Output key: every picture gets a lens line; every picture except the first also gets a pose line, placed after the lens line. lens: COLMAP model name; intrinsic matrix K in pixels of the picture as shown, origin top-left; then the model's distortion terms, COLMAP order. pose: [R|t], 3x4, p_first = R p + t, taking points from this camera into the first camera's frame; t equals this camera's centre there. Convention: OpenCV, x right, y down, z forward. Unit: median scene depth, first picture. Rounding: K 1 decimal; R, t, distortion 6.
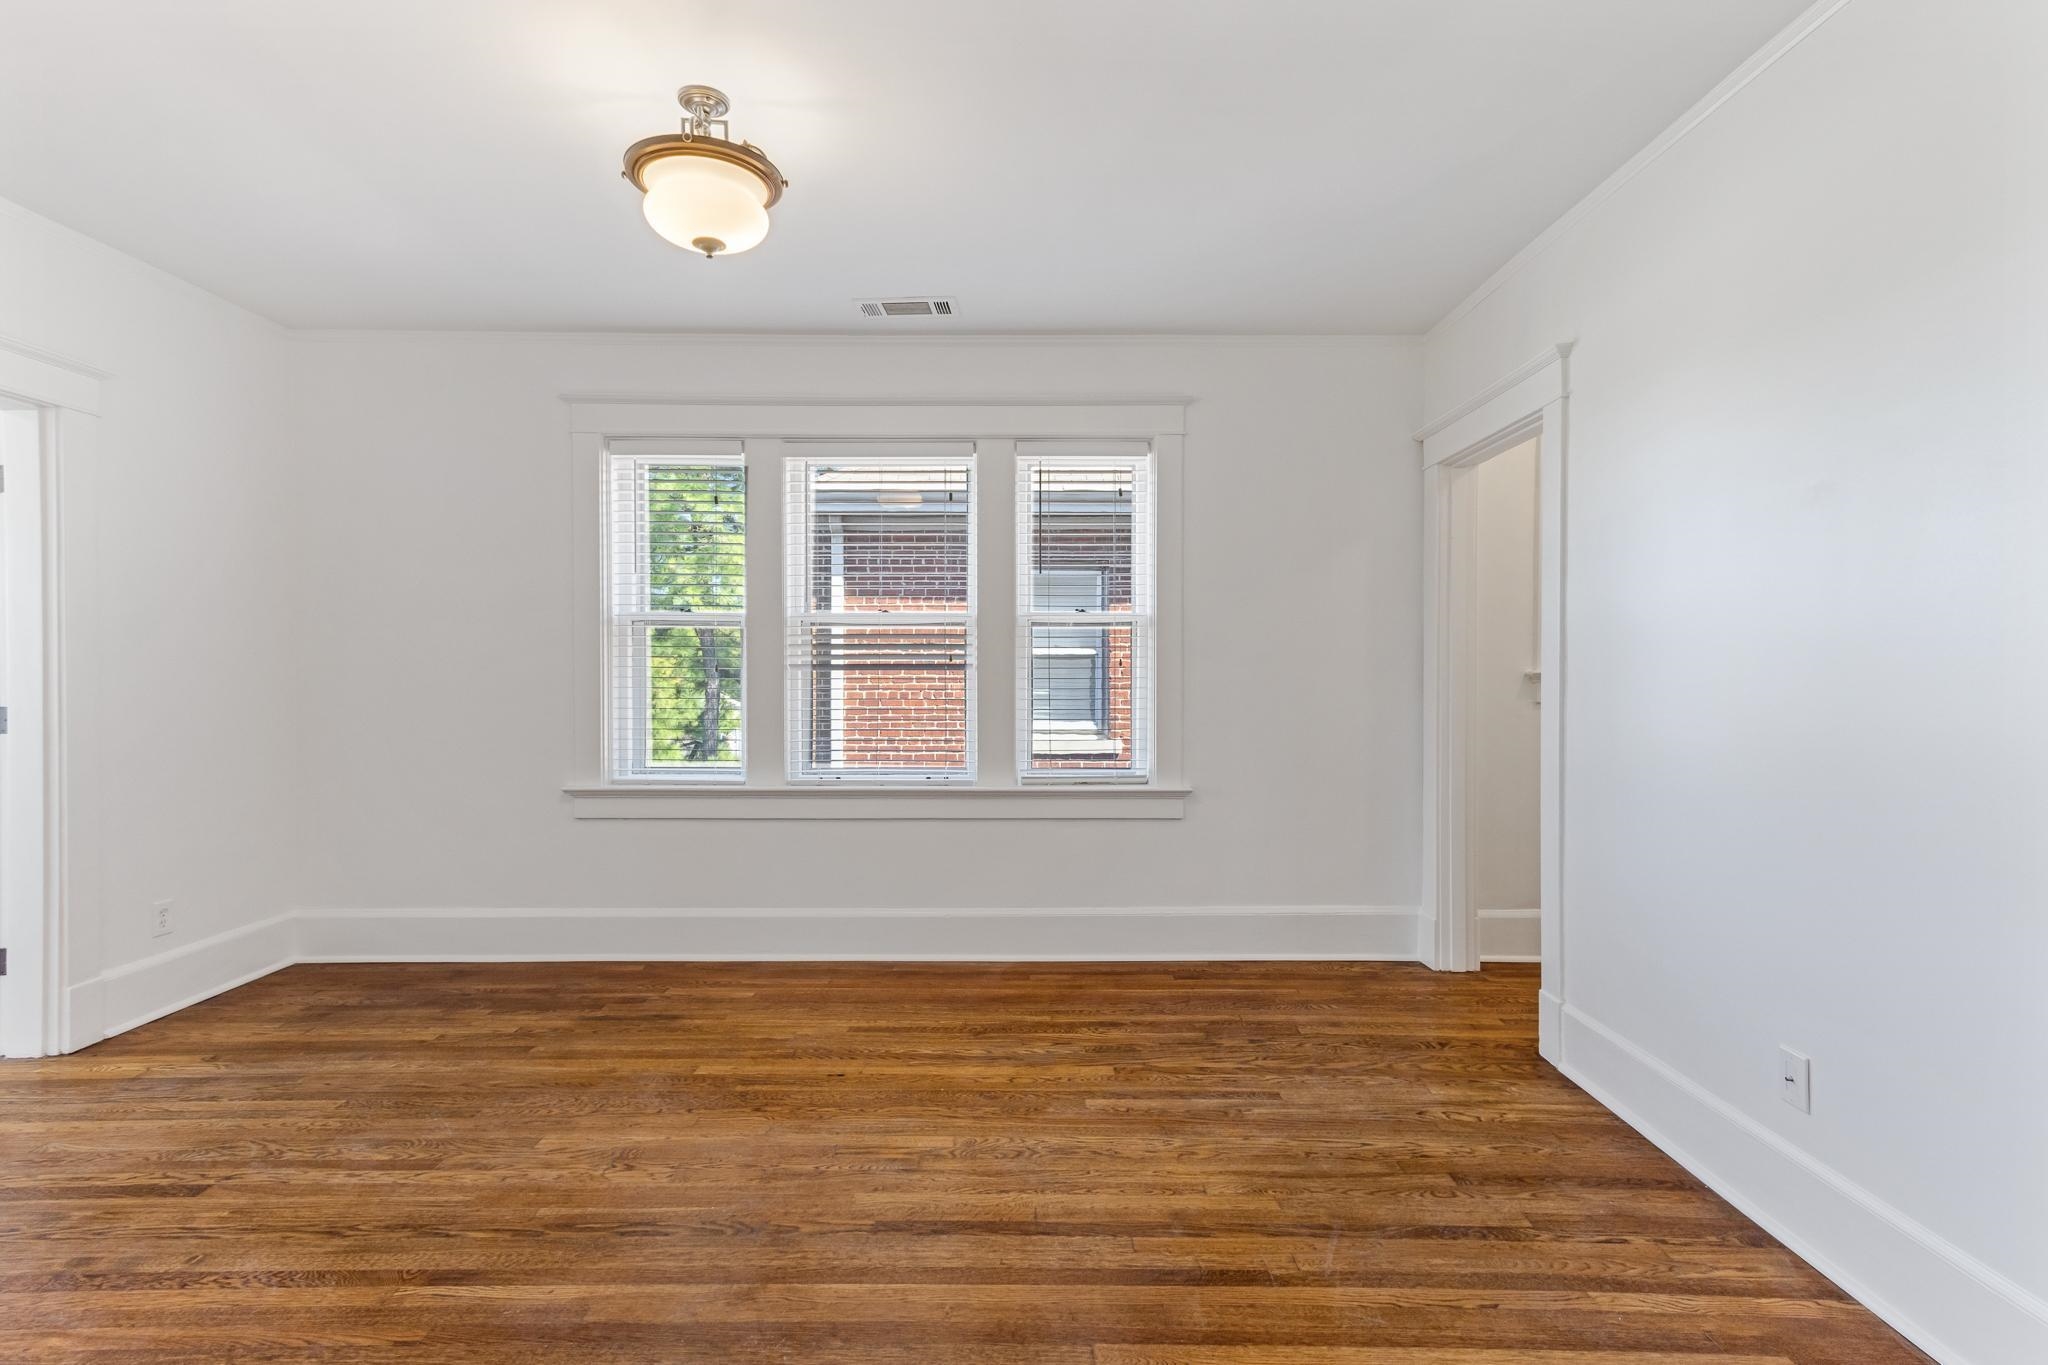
lens RADIAL K [[940.3, 0, 1021.1], [0, 940.3, 685.4], [0, 0, 1]] dist [0.028343, -0.002325]
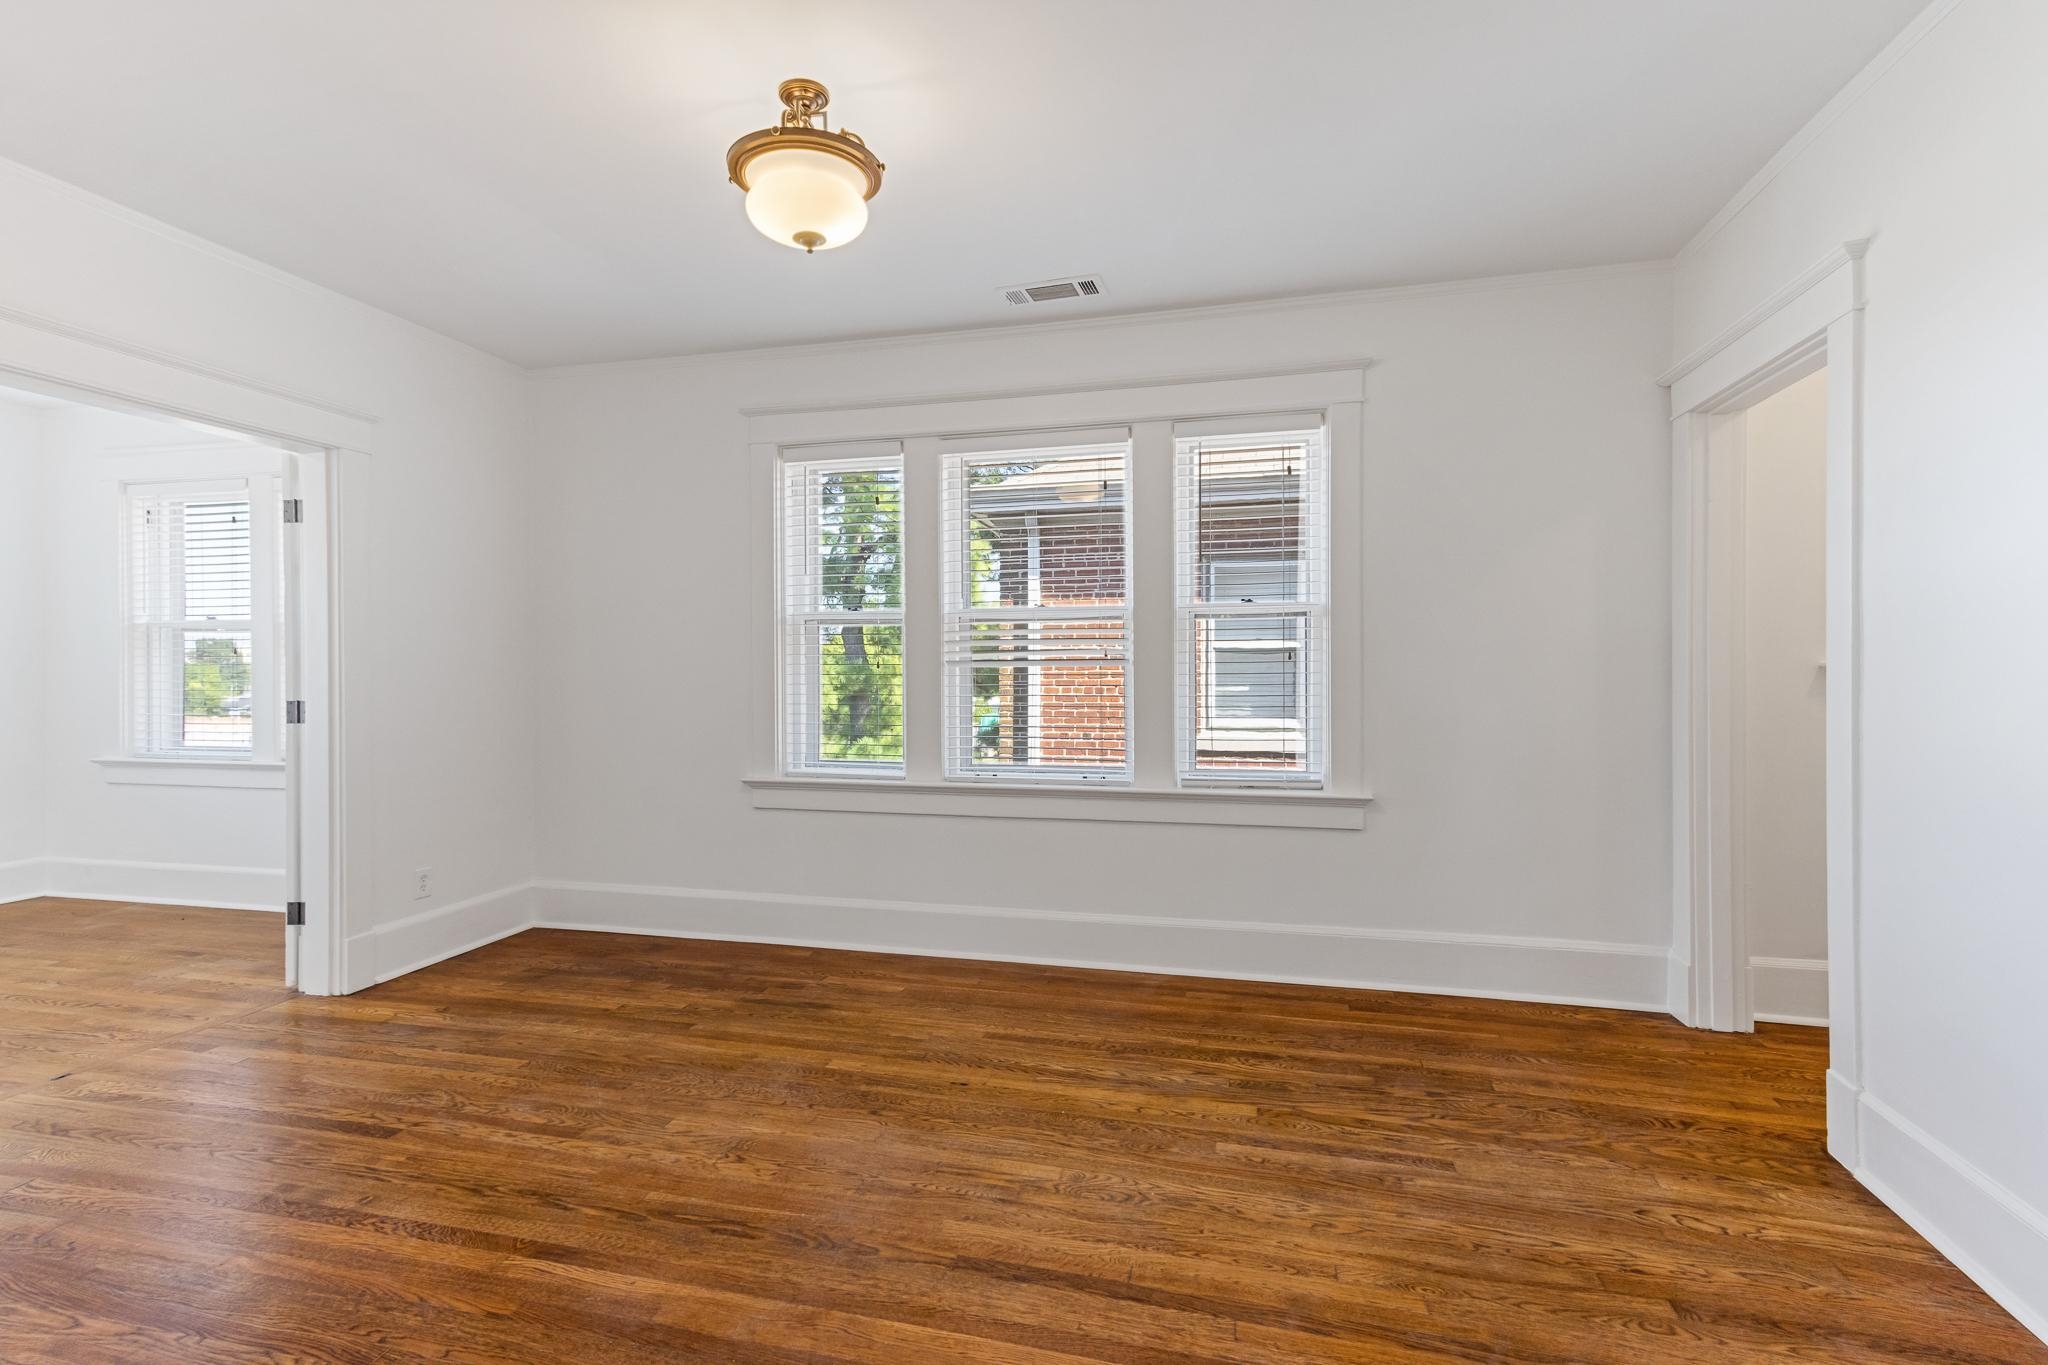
lens RADIAL K [[926.0, 0, 1018.4], [0, 926.0, 677.3], [0, 0, 1]] dist [0.030777, -0.004726]
pose [[0.970235, -0.002703, -0.242151, 0.109521], [0.001786, 0.999990, -0.004003, -0.001102], [0.242159, 0.003452, 0.970230, 0.098488]]
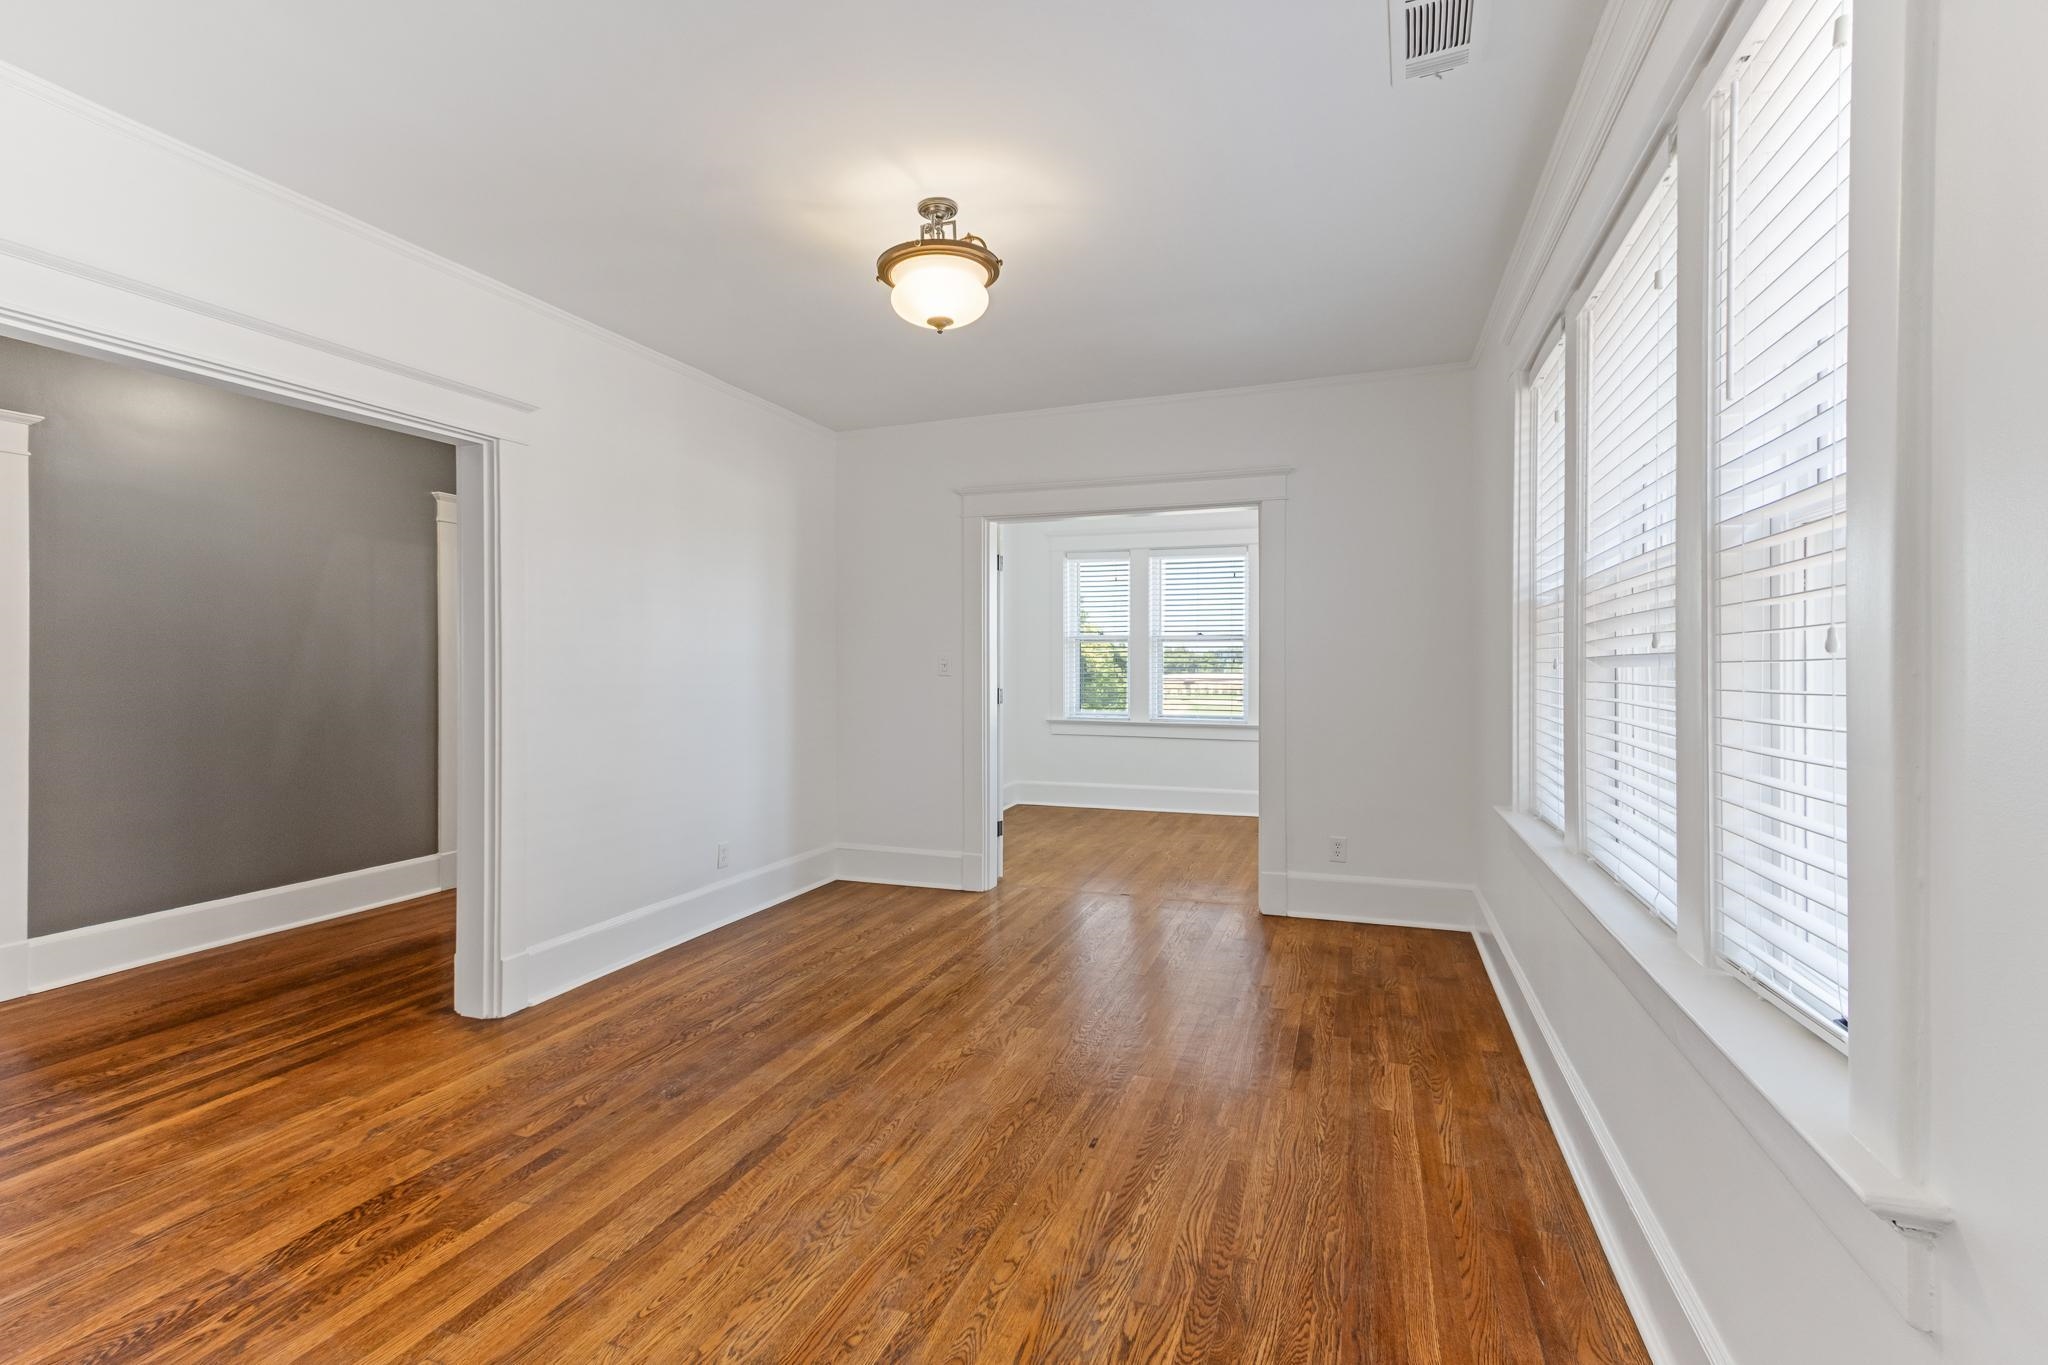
lens RADIAL K [[962.2, 0, 1024.1], [0, 962.2, 667.5], [0, 0, 1]] dist [0.024862, -0.000937]
pose [[-0.334338, 0.000157, -0.942453, 0.745191], [-0.008537, 0.999958, 0.003195, -0.023071], [0.942415, 0.009114, -0.334323, 1.409017]]
